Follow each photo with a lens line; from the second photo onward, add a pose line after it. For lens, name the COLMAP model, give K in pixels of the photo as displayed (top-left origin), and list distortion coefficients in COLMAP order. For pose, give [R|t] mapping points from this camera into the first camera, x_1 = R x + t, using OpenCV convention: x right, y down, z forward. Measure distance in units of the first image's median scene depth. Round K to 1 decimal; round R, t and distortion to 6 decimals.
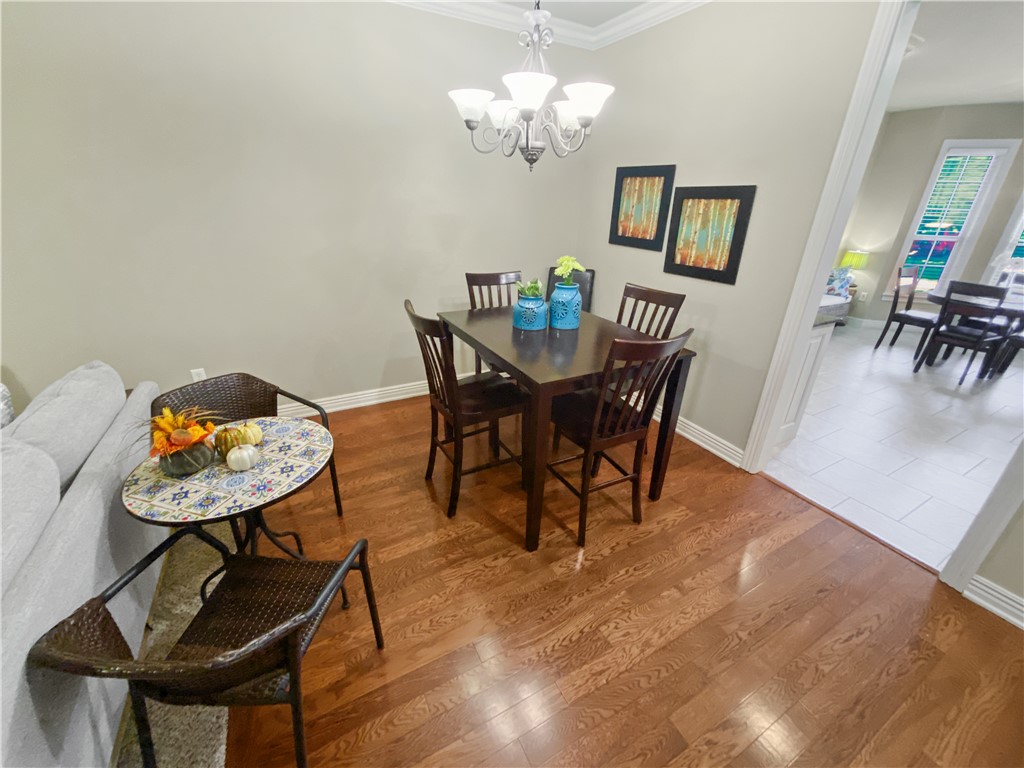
lens RADIAL K [[413.3, 0, 512.8], [0, 413.3, 388.5], [0, 0, 1]] dist [-0.000094, -0.000888]
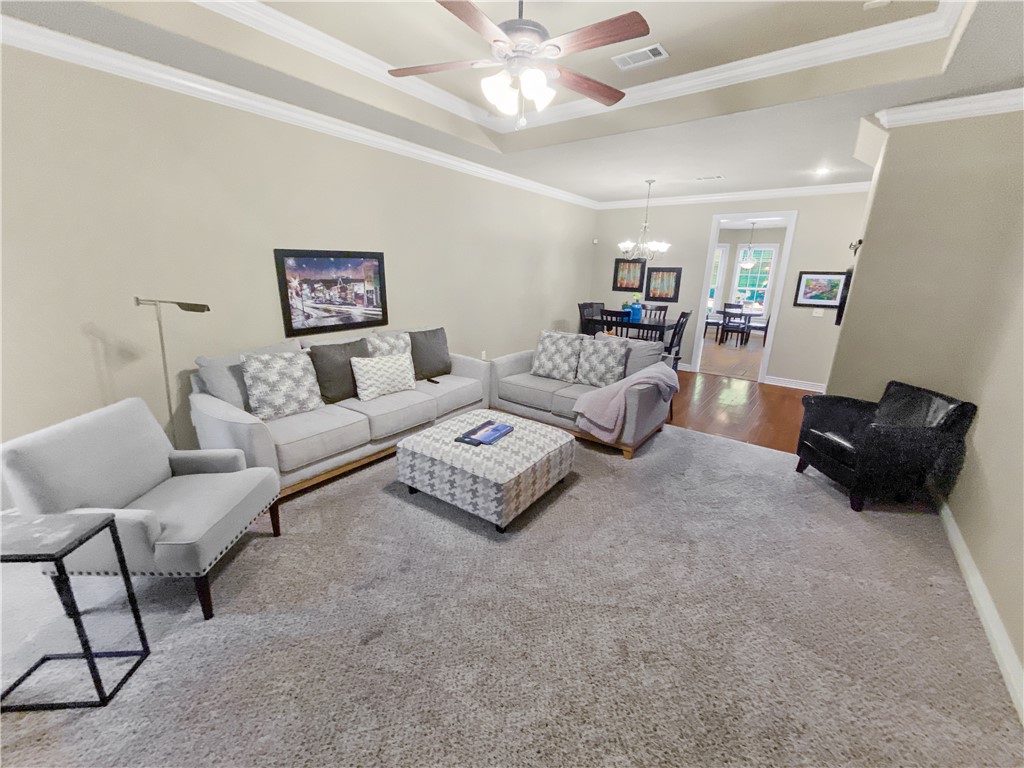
lens RADIAL K [[413.3, 0, 508.7], [0, 413.3, 382.7], [0, 0, 1]] dist [-0.000094, -0.000888]
pose [[0.921921, -0.116672, 0.369390, -1.332800], [0.167686, 0.979791, -0.109042, 0.322280], [-0.349203, 0.162470, 0.922855, -0.879736]]
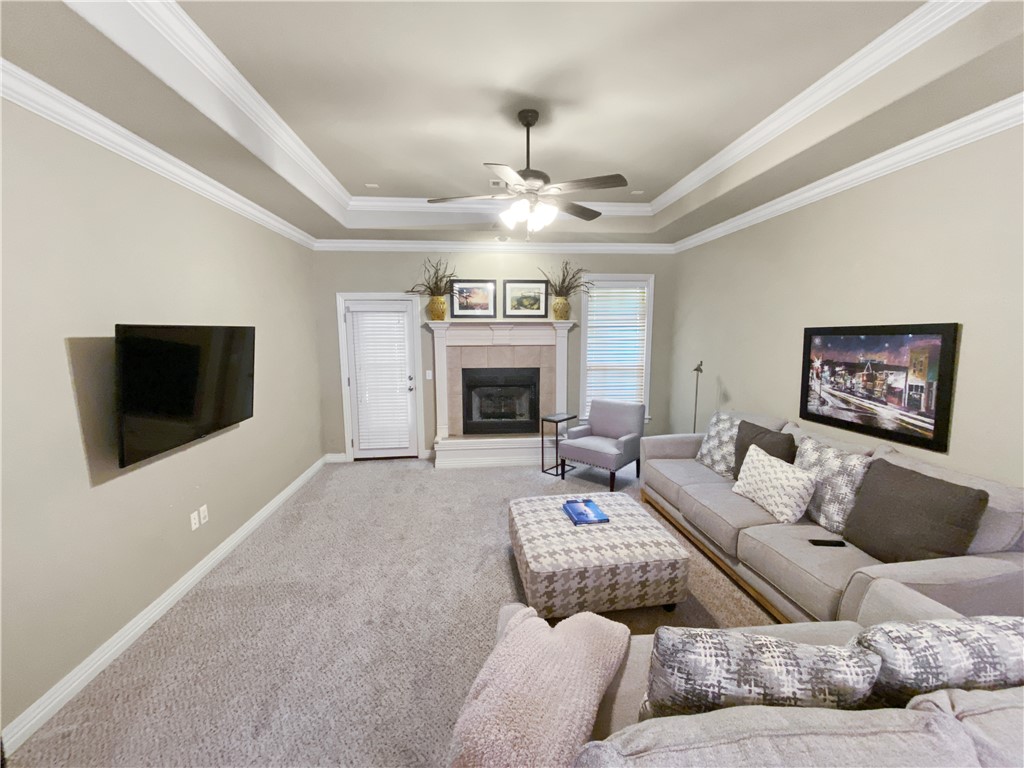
lens RADIAL K [[413.3, 0, 509.9], [0, 413.3, 382.8], [0, 0, 1]] dist [-0.000094, -0.000888]
pose [[-0.403452, 0.080510, -0.911452, -0.093661], [-0.381810, 0.890441, 0.247662, -0.119524], [0.831533, 0.447921, -0.328510, 0.124381]]
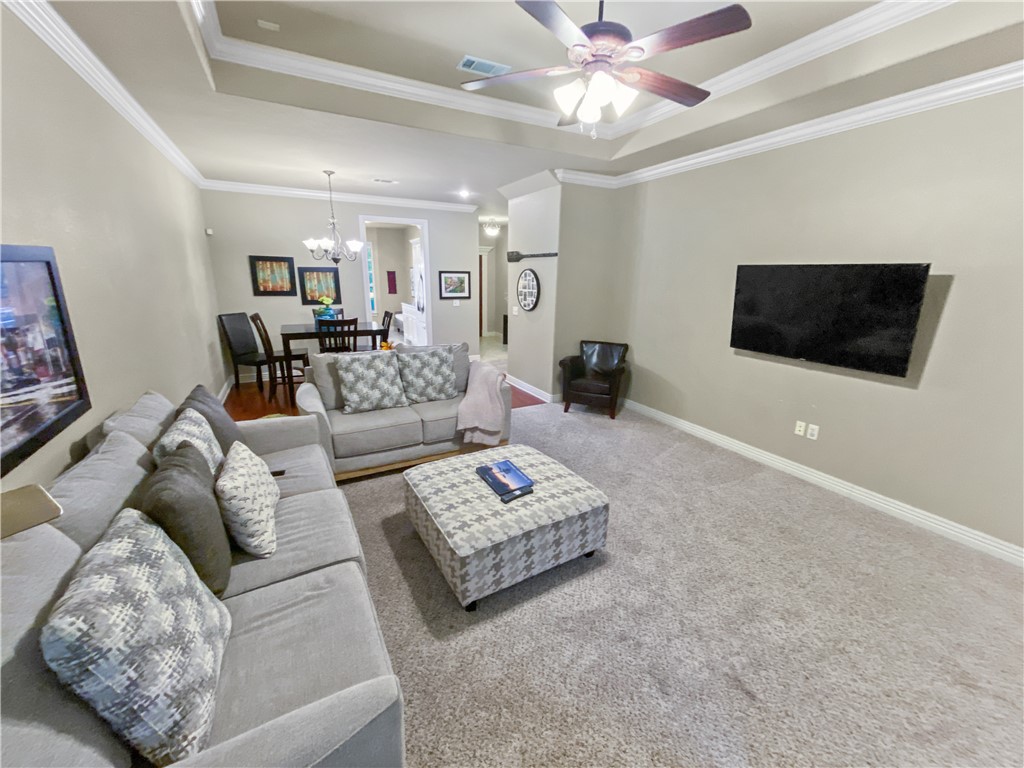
lens RADIAL K [[413.3, 0, 508.1], [0, 413.3, 385.0], [0, 0, 1]] dist [-0.000094, -0.000888]
pose [[0.024624, -0.297188, 0.954501, -1.771592], [0.396215, 0.879500, 0.263615, -0.063503], [-0.917828, 0.371696, 0.139407, -0.105737]]
